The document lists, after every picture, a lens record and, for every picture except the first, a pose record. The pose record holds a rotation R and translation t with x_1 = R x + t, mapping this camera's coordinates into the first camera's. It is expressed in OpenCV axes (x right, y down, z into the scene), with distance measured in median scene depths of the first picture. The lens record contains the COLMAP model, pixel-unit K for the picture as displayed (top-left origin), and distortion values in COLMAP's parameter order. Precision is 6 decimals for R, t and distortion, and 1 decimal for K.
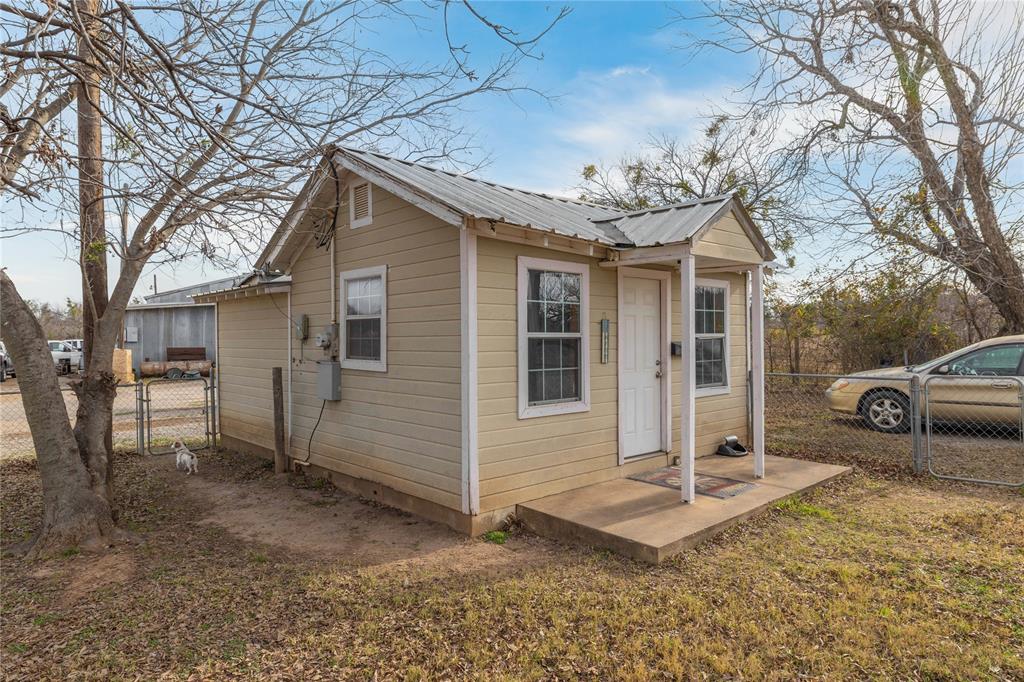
lens RADIAL K [[617.8, 0, 512.0], [0, 617.8, 341.0], [0, 0, 1]] dist [0.031231, -0.000367]
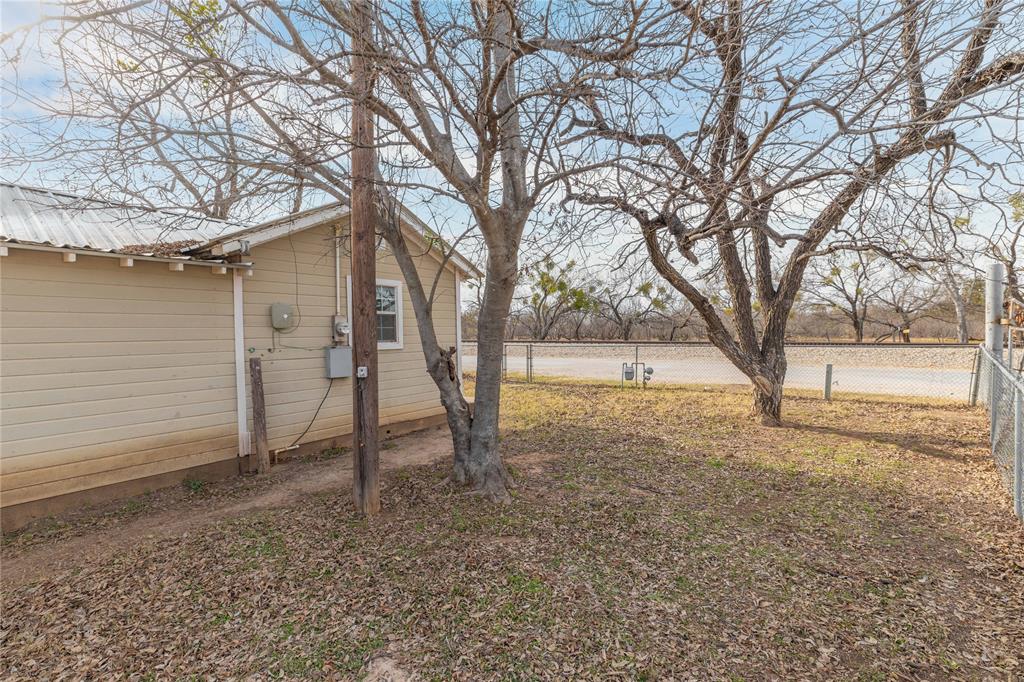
lens RADIAL K [[455.1, 0, 512.0], [0, 455.1, 341.0], [0, 0, 1]] dist [-0.002497, -0.000566]
pose [[-0.197422, -0.018808, 0.980138, -1.353507], [0.013078, 0.999676, 0.021818, 0.009204], [-0.980231, 0.017126, -0.197112, 0.934175]]
